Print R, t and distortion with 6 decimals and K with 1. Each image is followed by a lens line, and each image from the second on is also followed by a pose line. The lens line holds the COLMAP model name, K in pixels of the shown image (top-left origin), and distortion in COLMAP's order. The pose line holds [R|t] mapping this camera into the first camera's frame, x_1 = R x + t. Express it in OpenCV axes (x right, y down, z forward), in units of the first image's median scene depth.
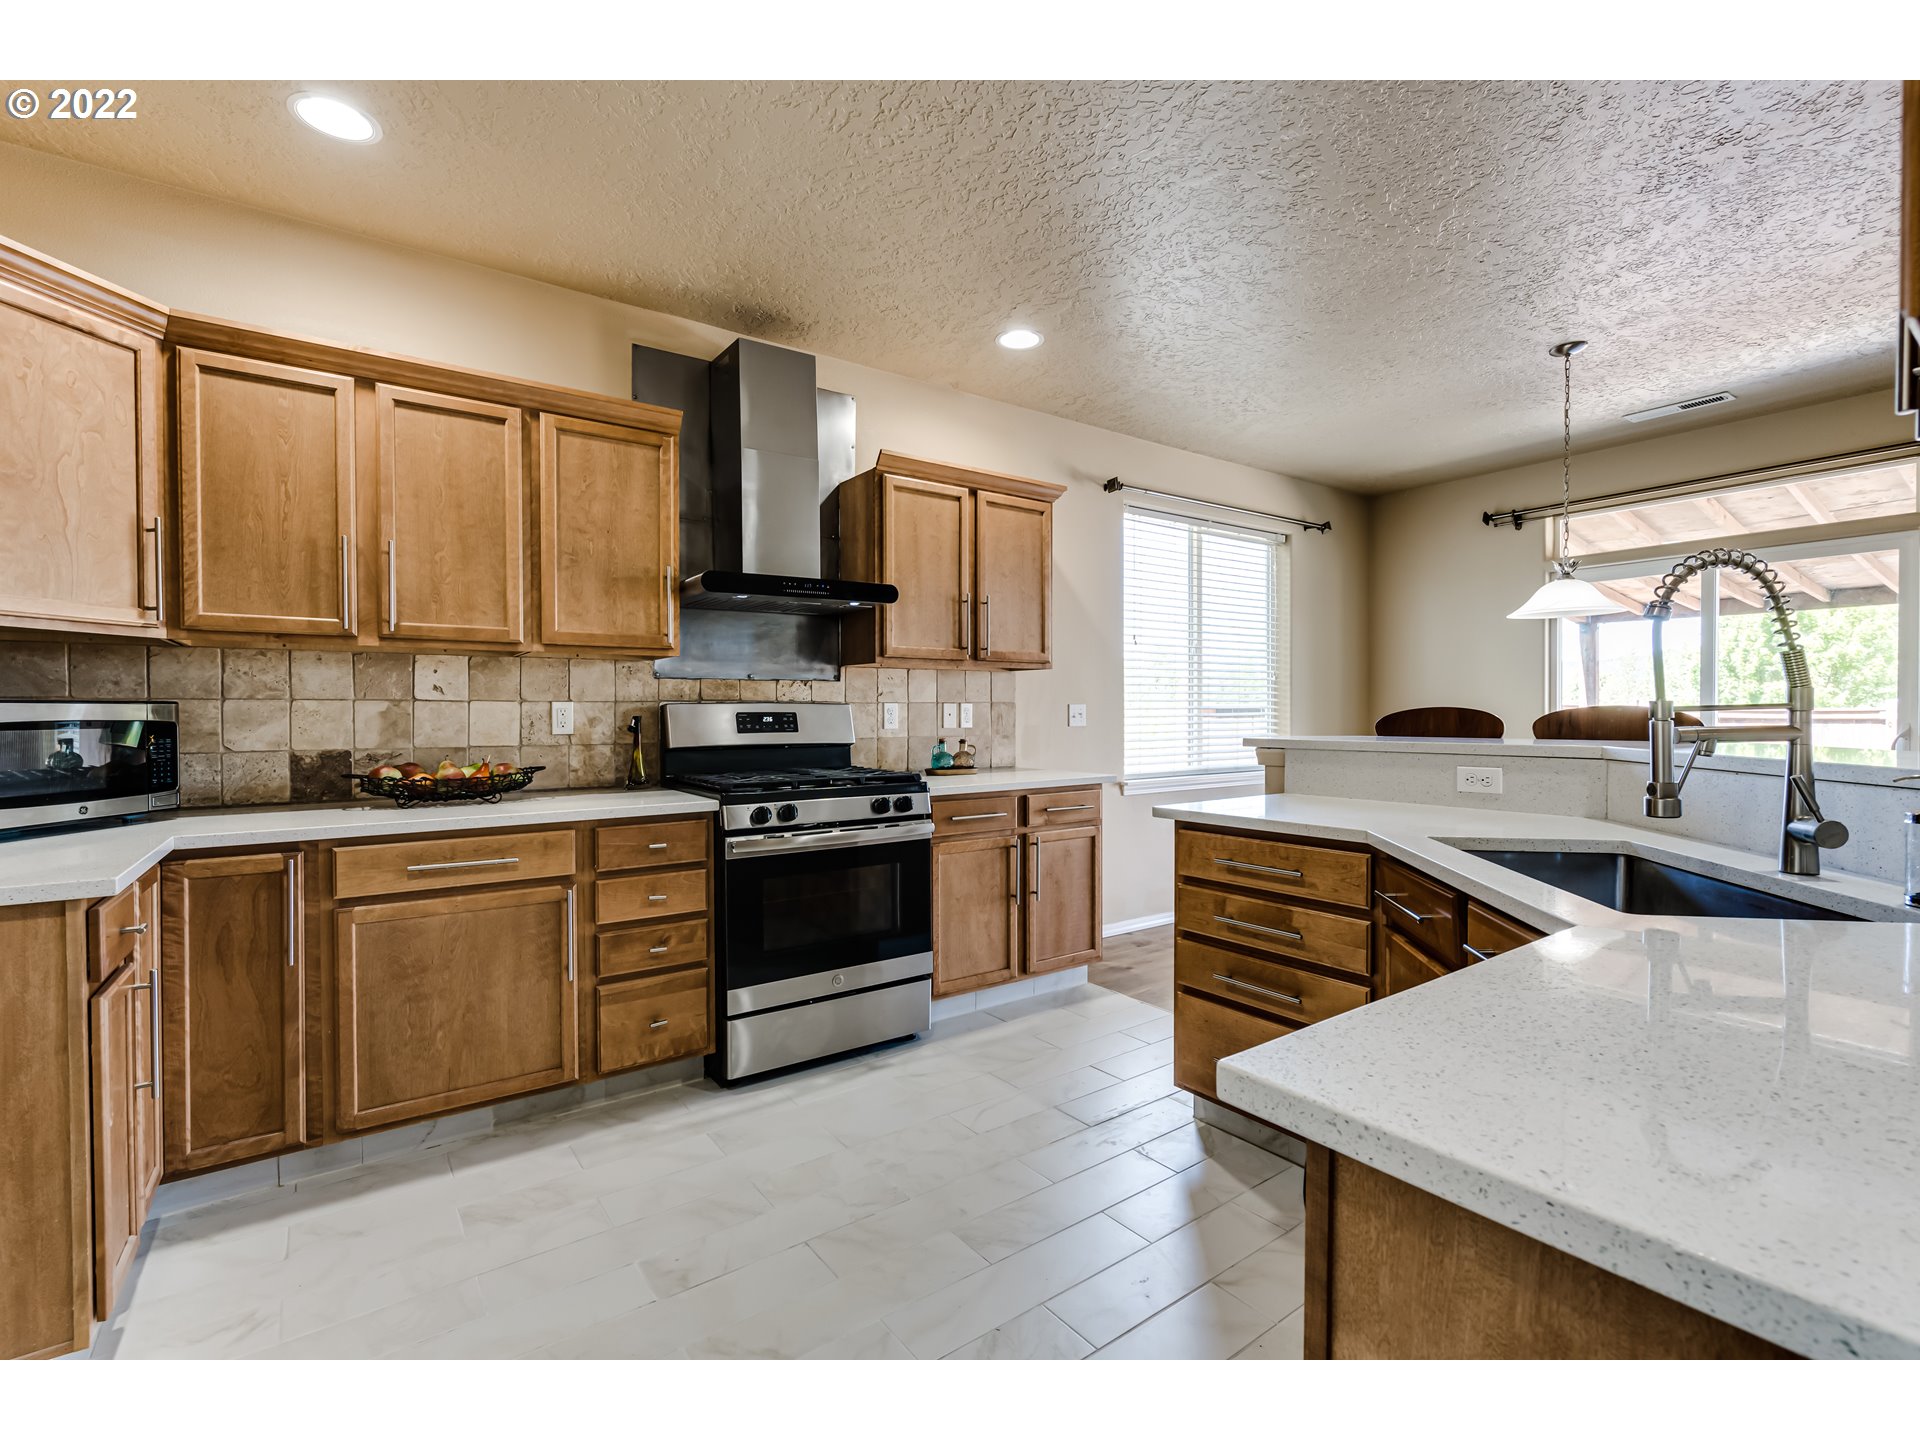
lens RADIAL K [[885.1, 0, 973.3], [0, 885.1, 722.3], [0, 0, 1]] dist [-0.005766, 0.002336]
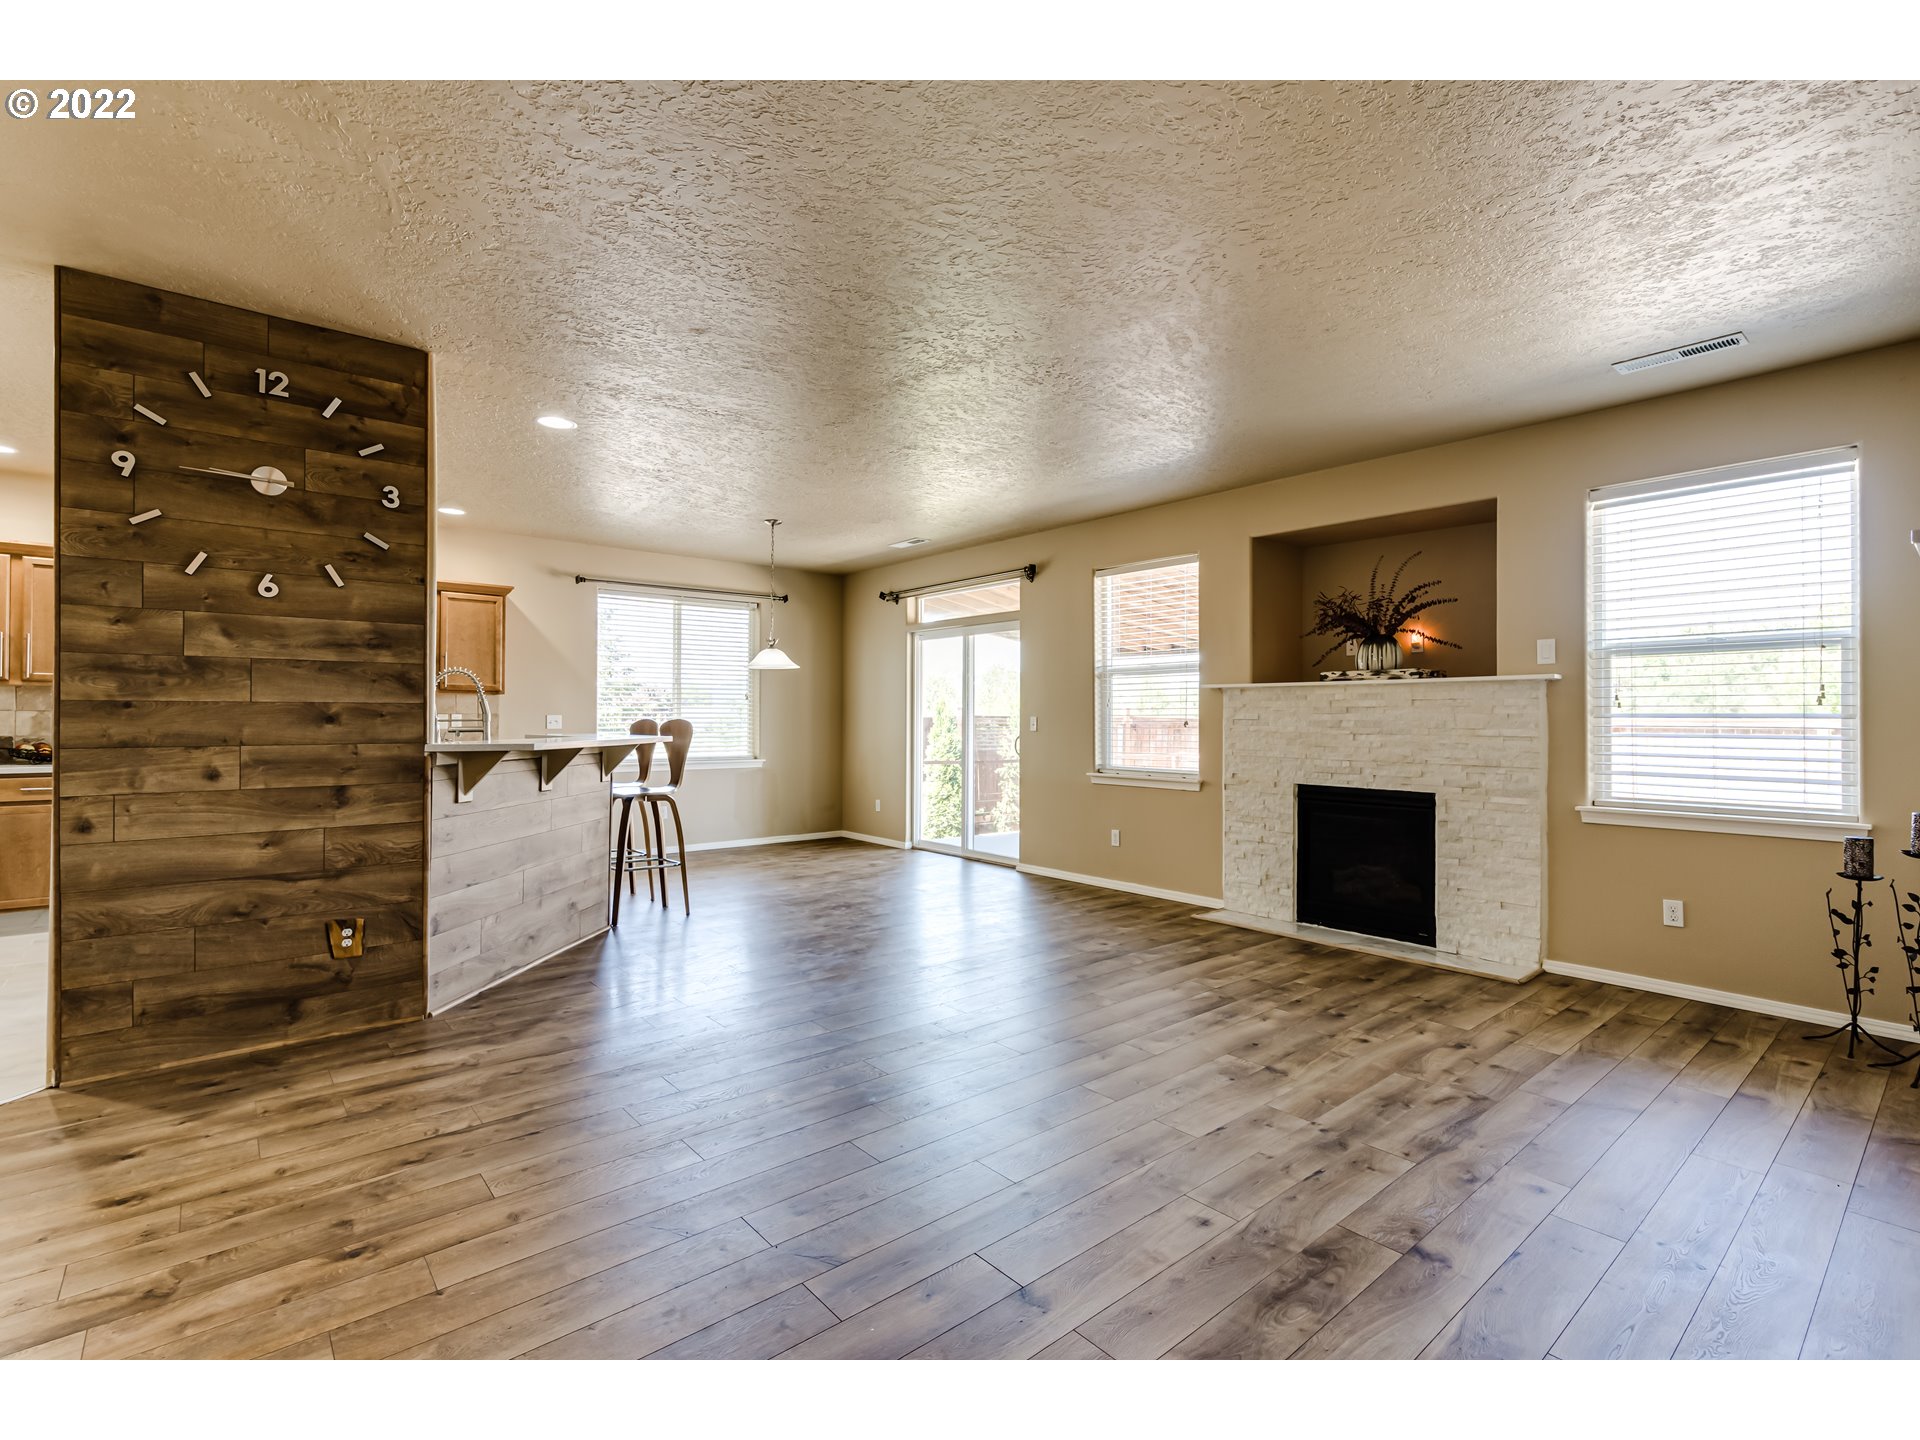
lens RADIAL K [[885.1, 0, 967.1], [0, 885.1, 714.0], [0, 0, 1]] dist [-0.005766, 0.002336]
pose [[0.997320, 0.008848, 0.072625, 0.953619], [-0.007542, 0.999805, -0.018241, 0.001822], [-0.072772, 0.017644, 0.997193, -0.834681]]
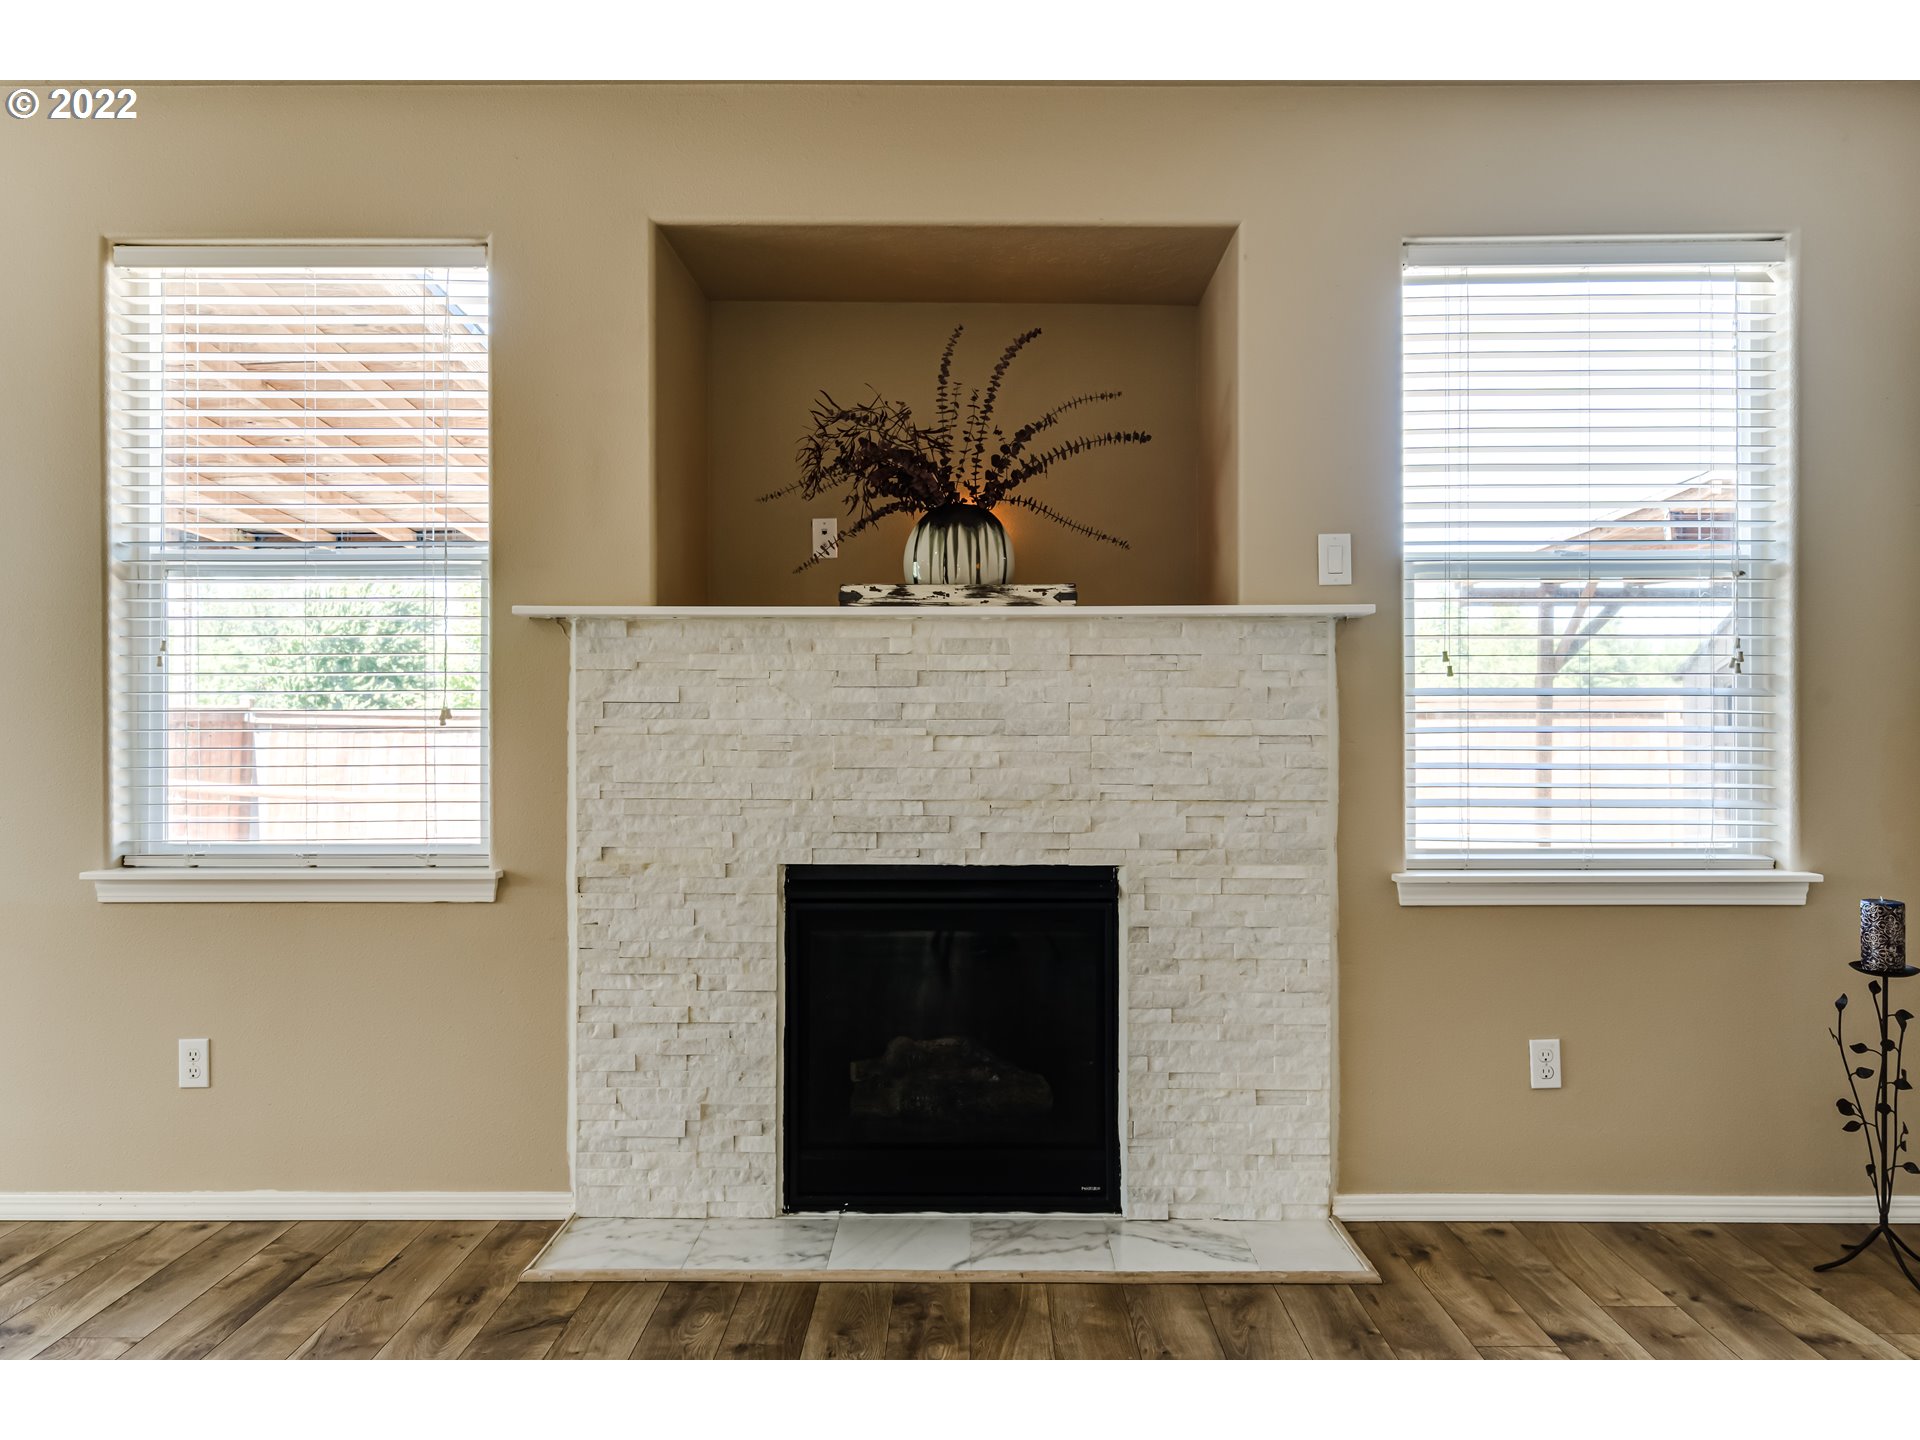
lens RADIAL K [[1292.5, 0, 969.5], [0, 1292.5, 719.9], [0, 0, 1]] dist [0.006248, 0.002348]
pose [[0.599703, 0.008547, 0.800177, 1.000618], [0.008551, 0.999817, -0.017088, 0.007621], [-0.800177, 0.017090, 0.599521, -0.008754]]
